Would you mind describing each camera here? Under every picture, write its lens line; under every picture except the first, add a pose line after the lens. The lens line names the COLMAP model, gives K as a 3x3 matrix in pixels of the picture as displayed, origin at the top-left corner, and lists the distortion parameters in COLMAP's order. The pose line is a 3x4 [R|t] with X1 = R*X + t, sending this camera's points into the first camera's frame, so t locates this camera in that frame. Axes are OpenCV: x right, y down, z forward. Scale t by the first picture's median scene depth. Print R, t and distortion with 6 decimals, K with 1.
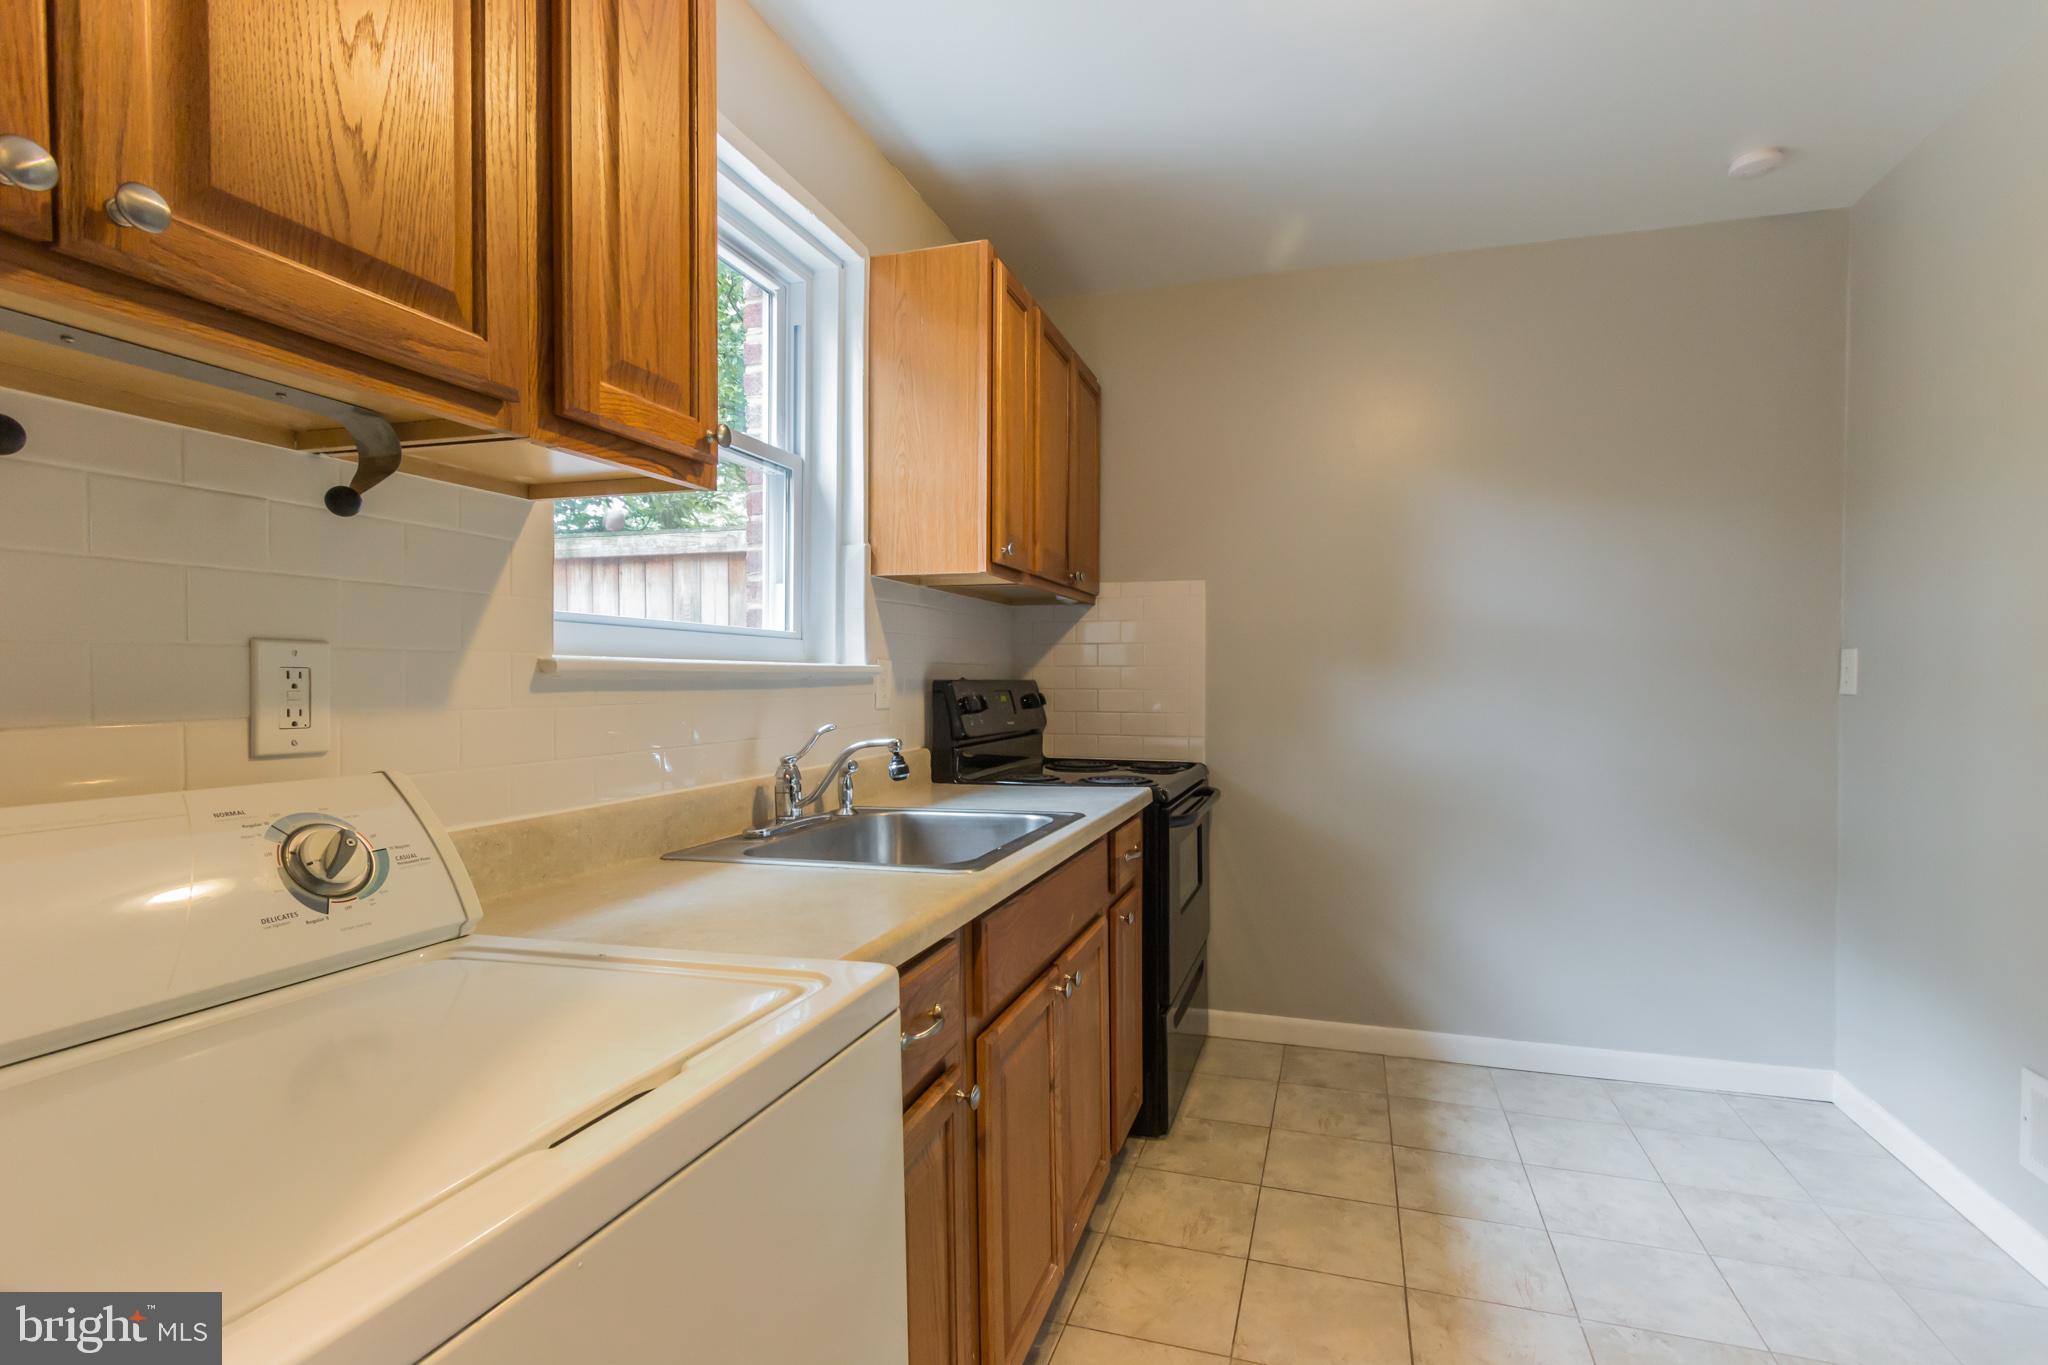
lens RADIAL K [[959.0, 0, 1027.3], [0, 959.0, 710.3], [0, 0, 1]] dist [-0.001991, -0.000554]
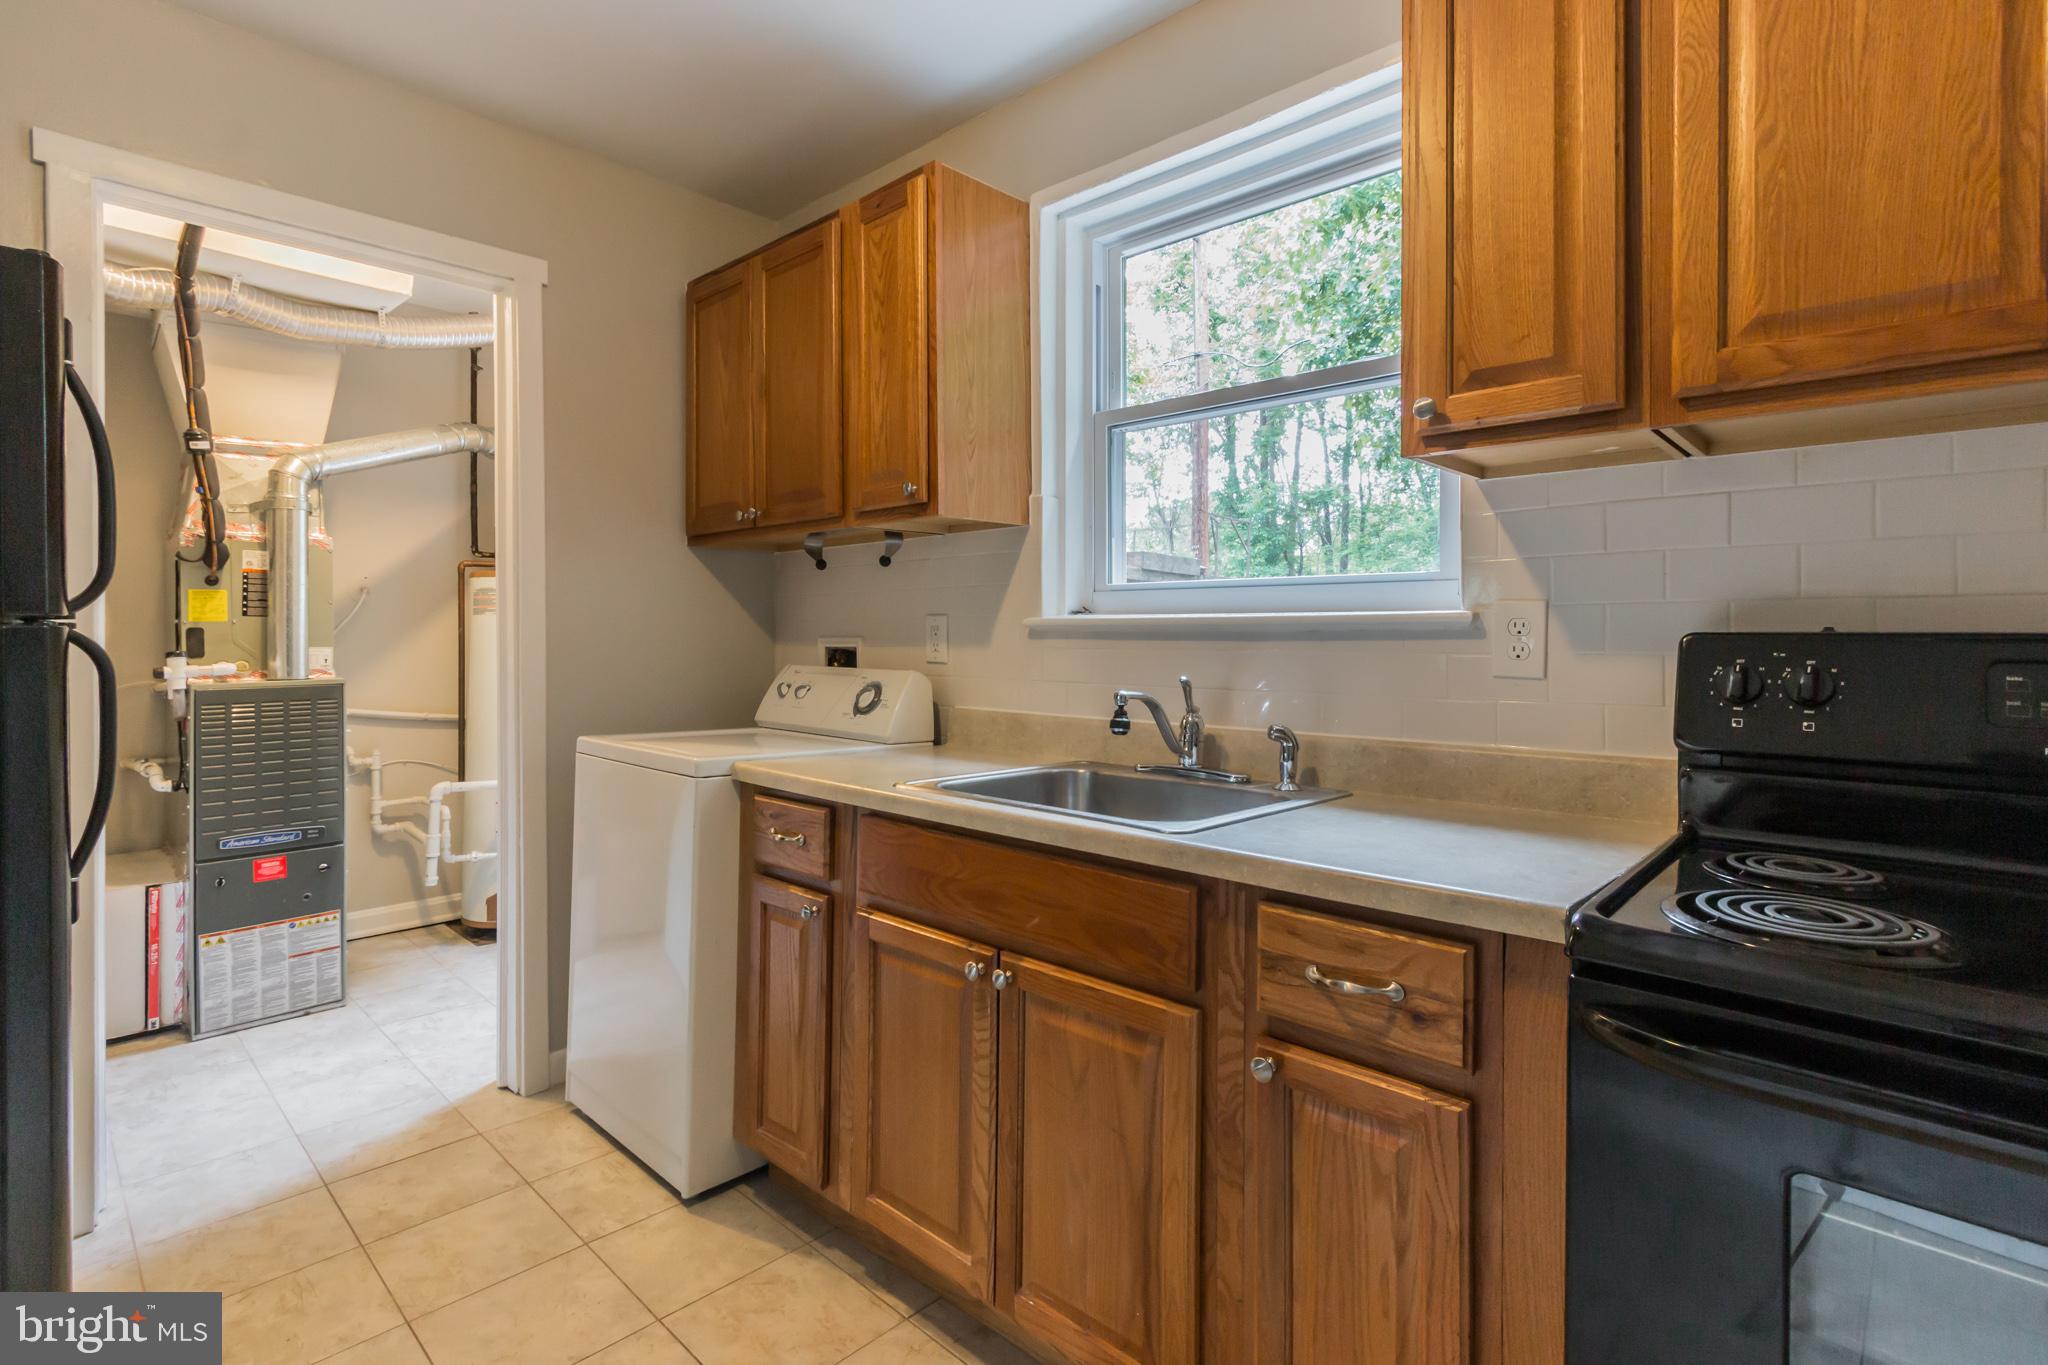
lens RADIAL K [[963.7, 0, 991.5], [0, 963.7, 626.5], [0, 0, 1]] dist [-0.001582, -0.000200]
pose [[-0.440306, -0.007257, -0.897818, 0.585247], [-0.030973, 0.999495, 0.007111, -0.028468], [0.897313, 0.030939, -0.440309, 0.959334]]
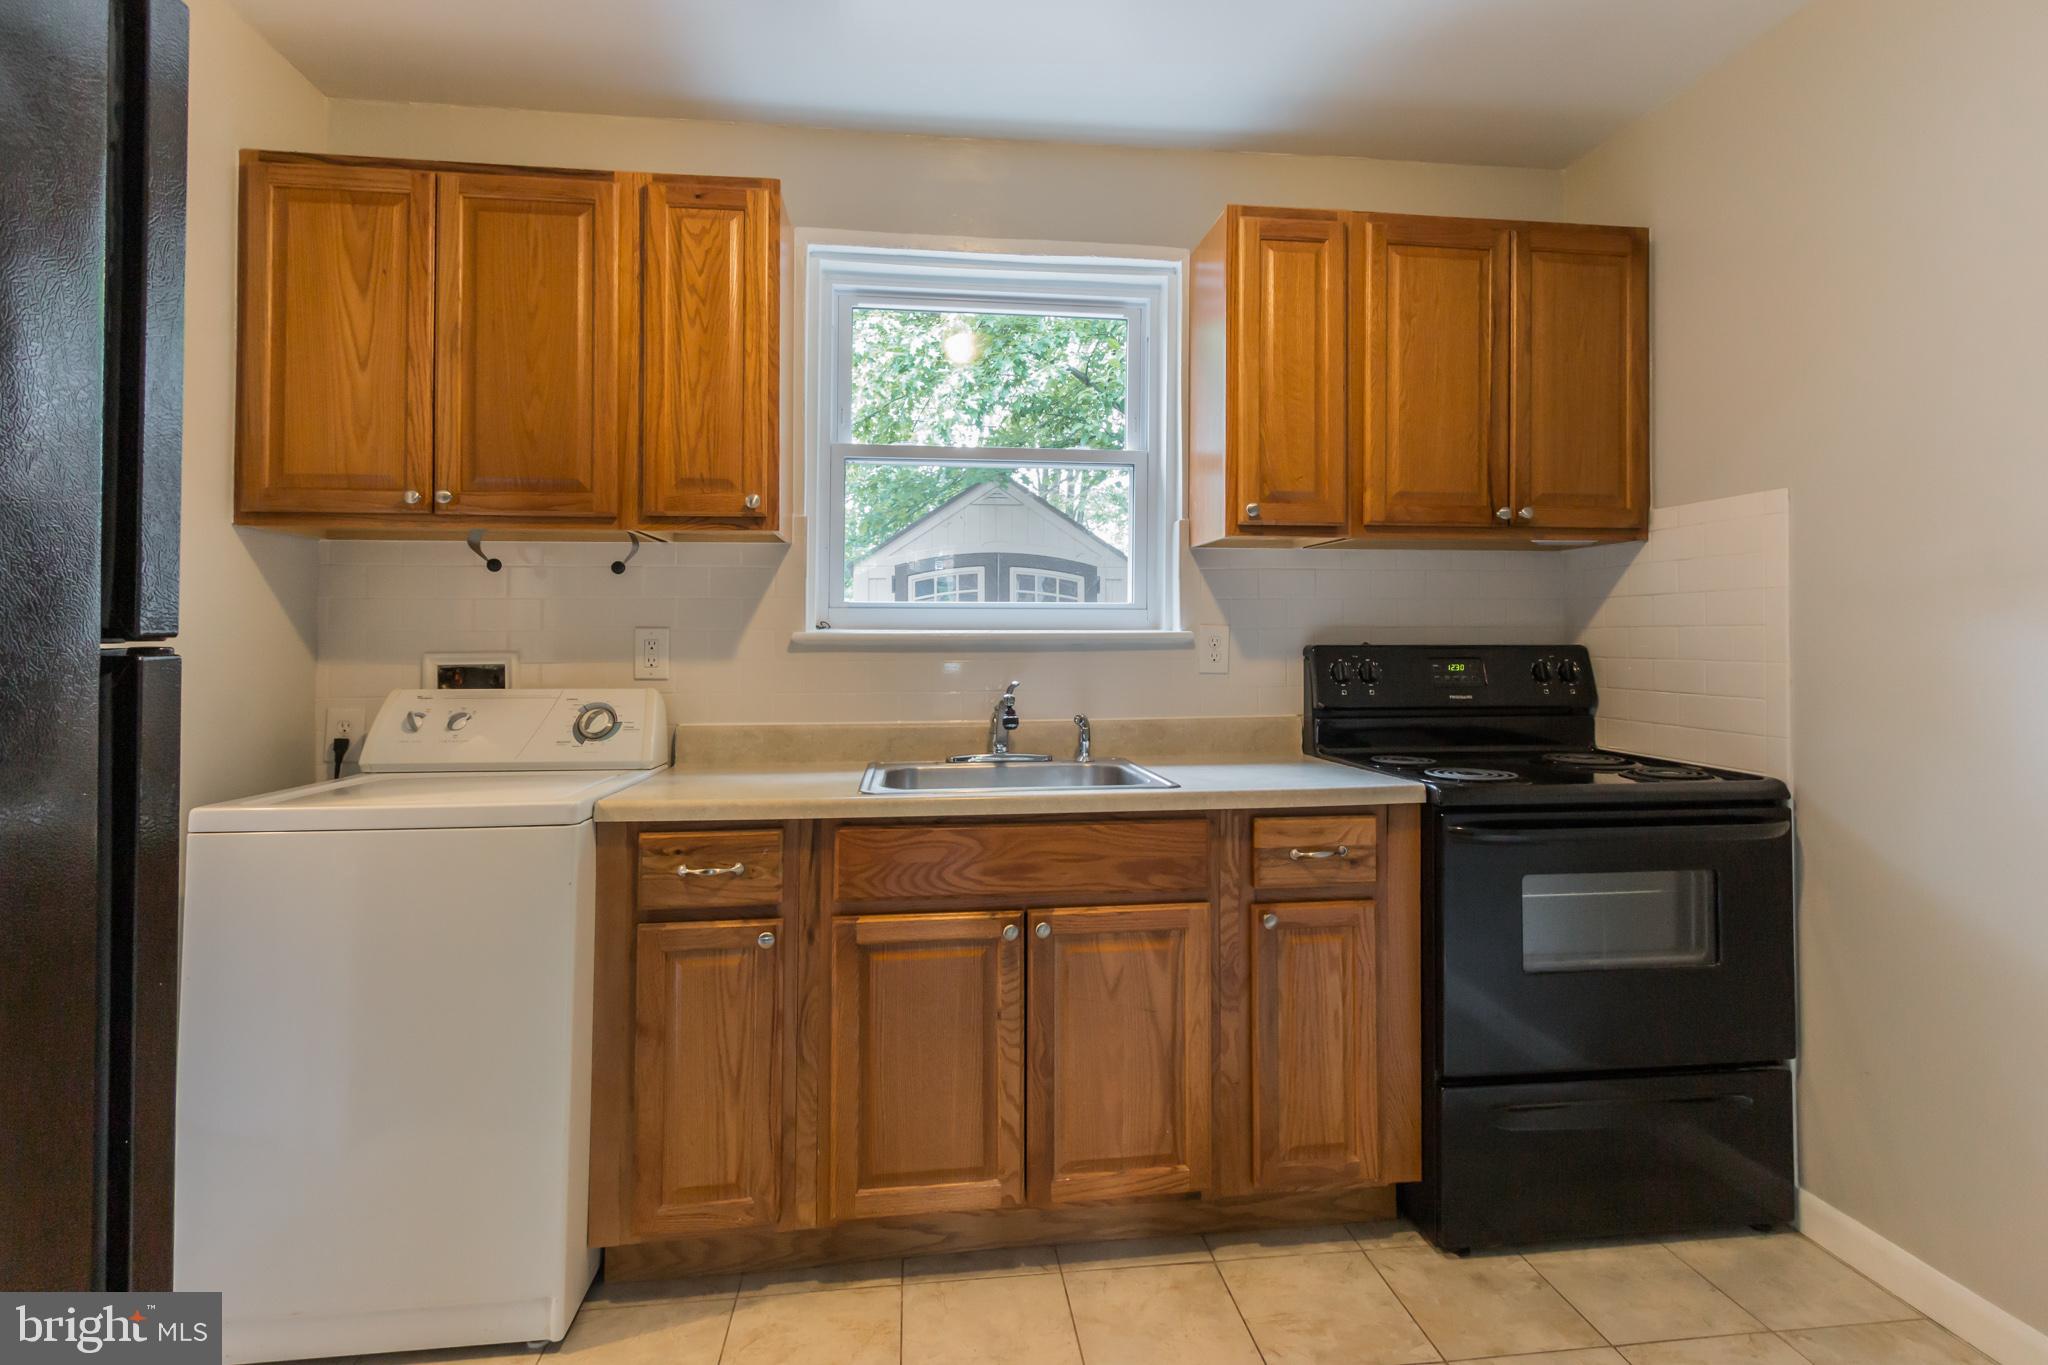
lens RADIAL K [[963.7, 0, 991.5], [0, 963.7, 626.5], [0, 0, 1]] dist [-0.001582, -0.000200]
pose [[0.407501, -0.013996, -0.913097, 0.704411], [-0.028243, 0.999211, -0.027920, -0.015398], [0.912768, 0.037166, 0.406785, 0.355255]]
